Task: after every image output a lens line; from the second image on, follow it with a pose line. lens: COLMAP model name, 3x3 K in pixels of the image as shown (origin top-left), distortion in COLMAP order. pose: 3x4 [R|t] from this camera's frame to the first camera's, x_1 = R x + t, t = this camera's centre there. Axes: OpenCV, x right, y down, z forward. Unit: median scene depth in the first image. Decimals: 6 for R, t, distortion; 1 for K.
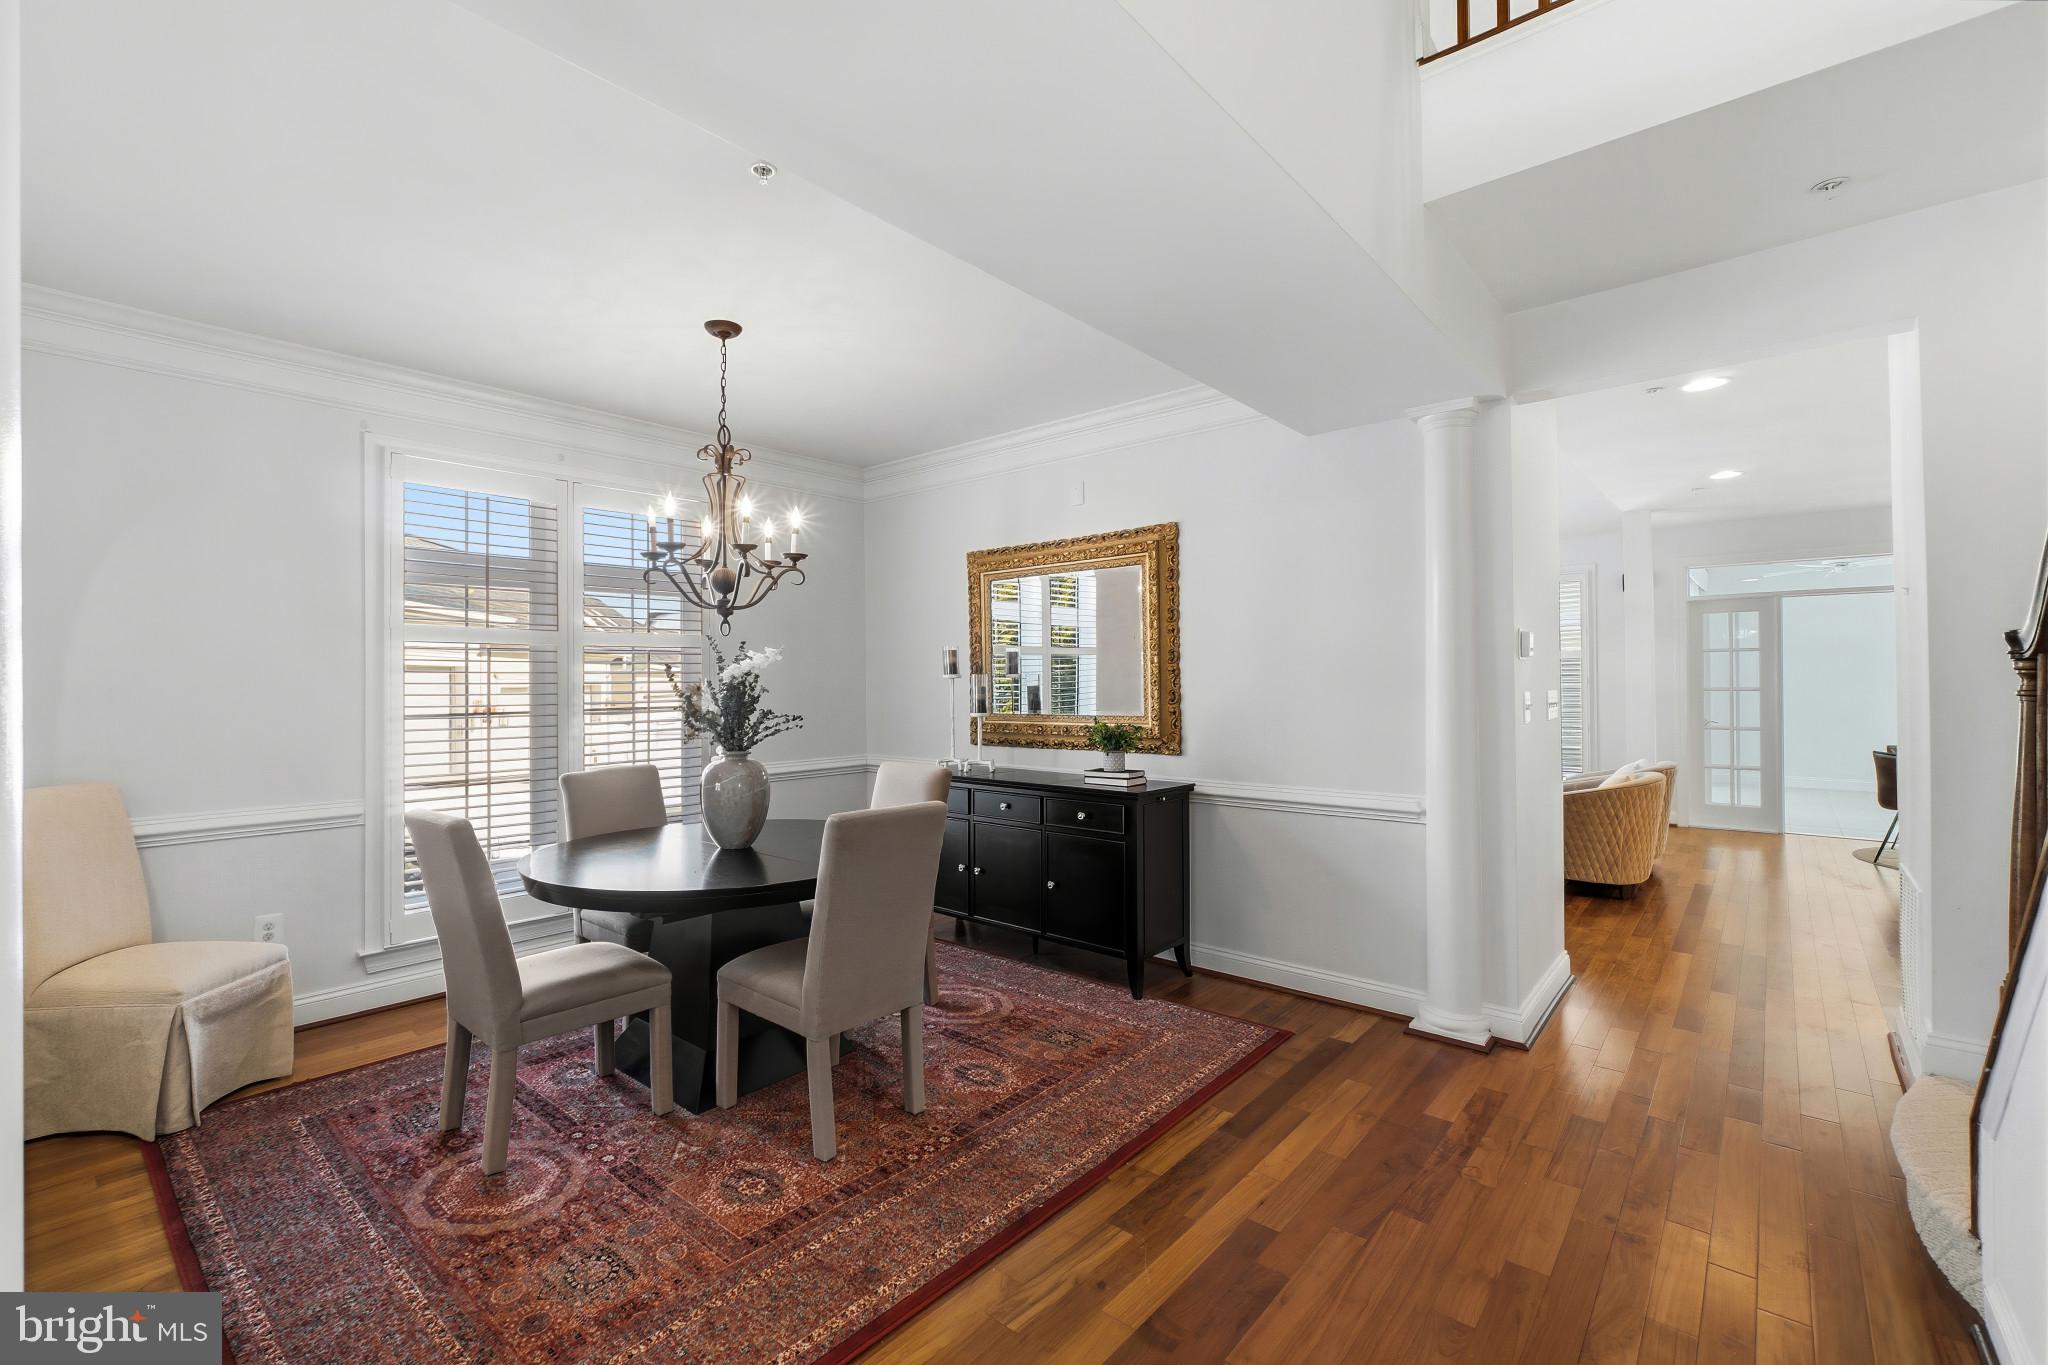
lens RADIAL K [[868.5, 0, 1003.6], [0, 868.5, 675.3], [0, 0, 1]] dist [-0.004426, -0.000554]
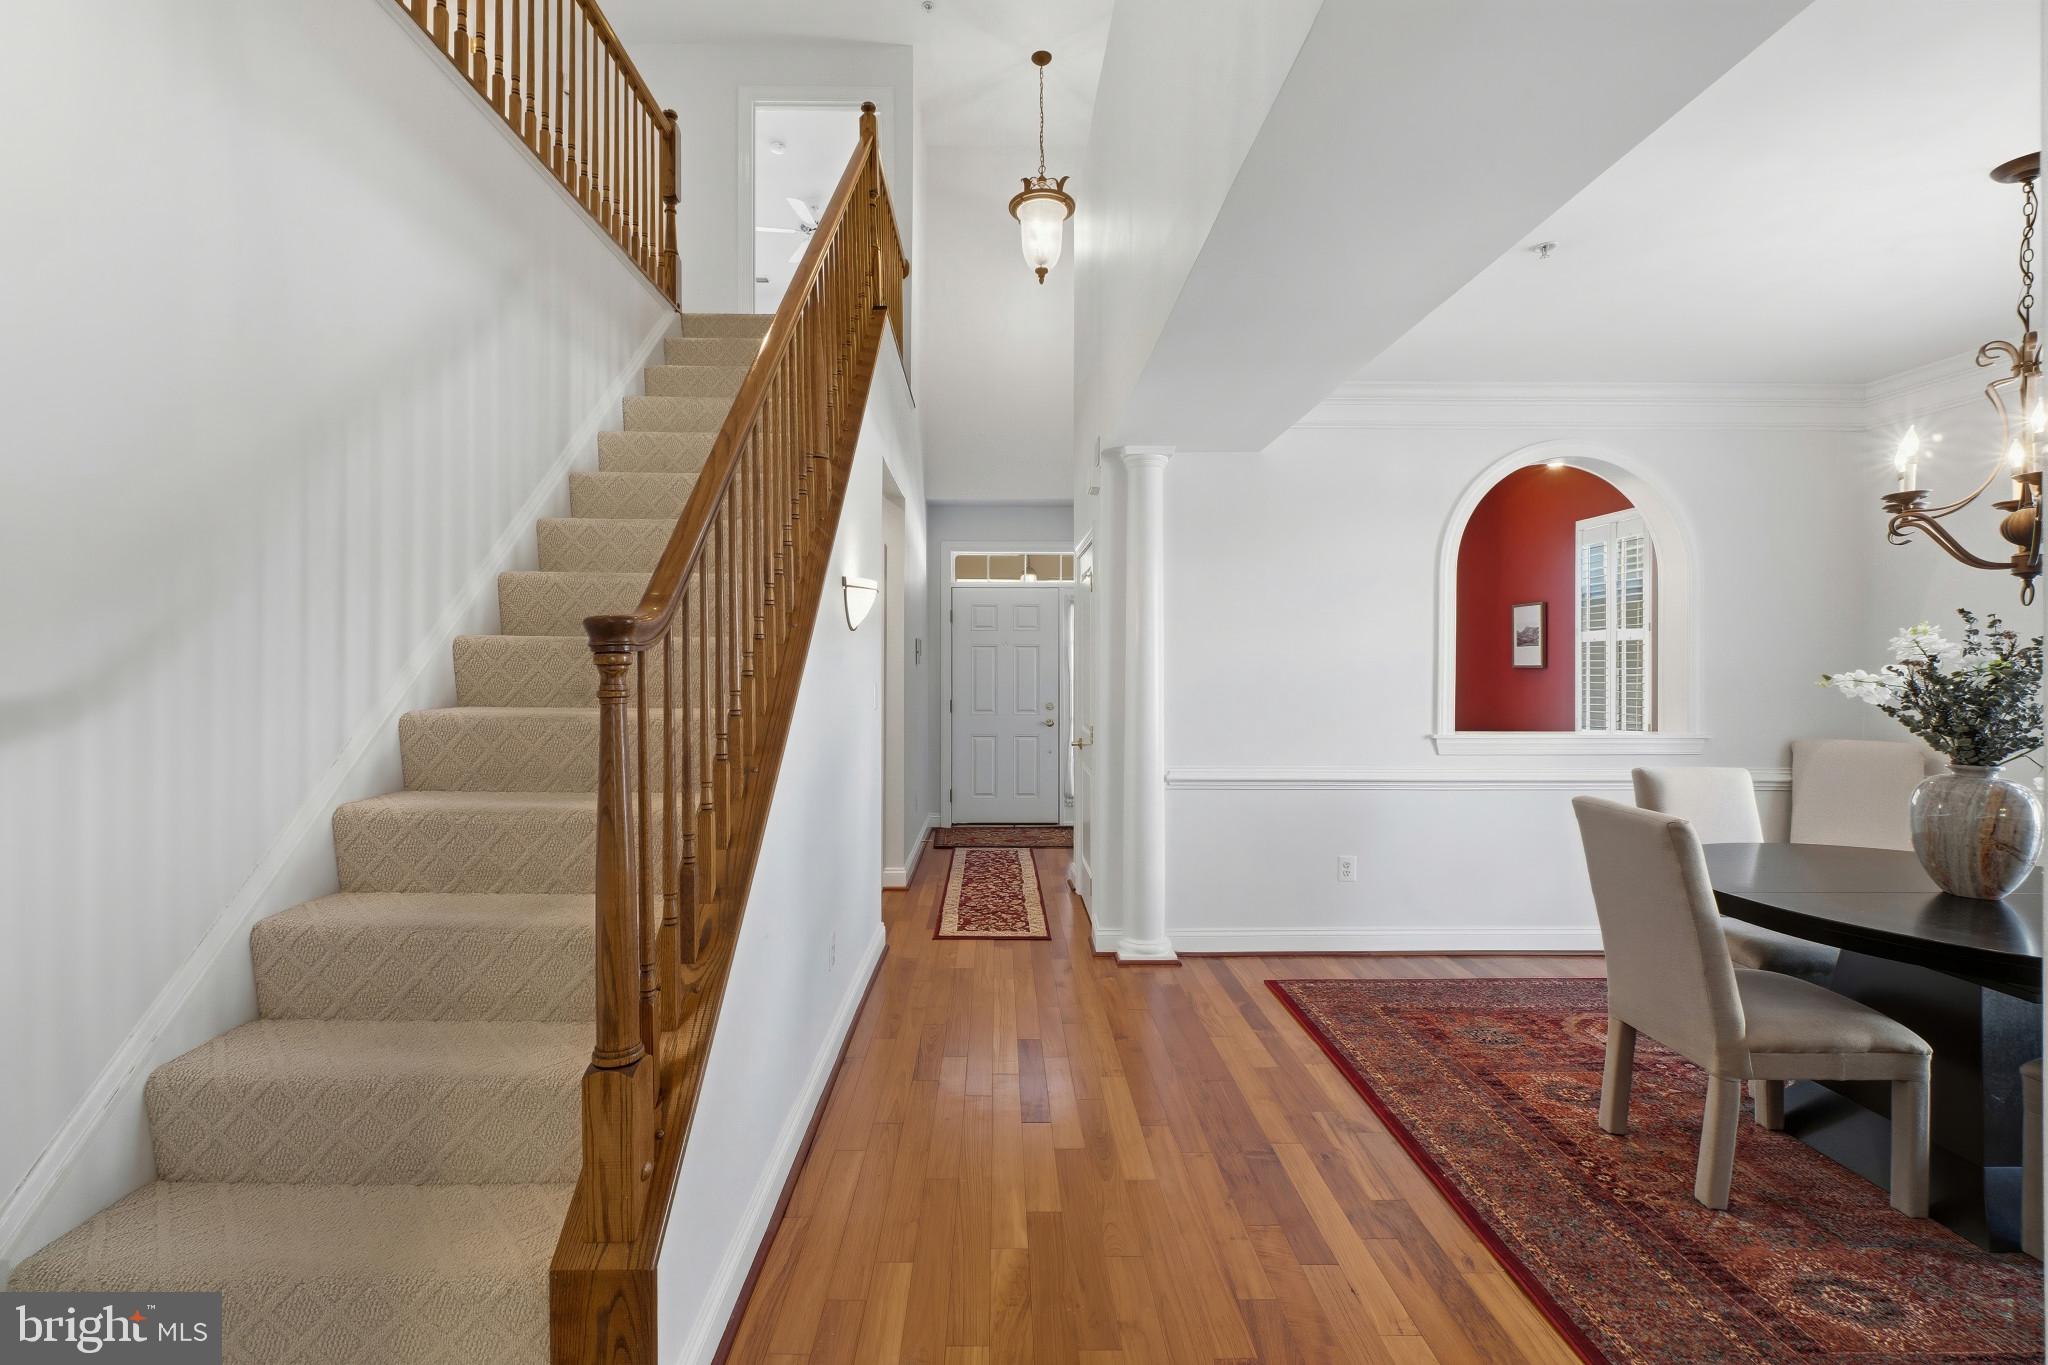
lens RADIAL K [[868.5, 0, 1003.0], [0, 868.5, 675.1], [0, 0, 1]] dist [-0.004426, -0.000554]
pose [[-0.747425, 0.009047, -0.664284, 1.088397], [0.007806, 0.999958, 0.004836, 0.002602], [0.664300, -0.001571, -0.747465, 1.381181]]
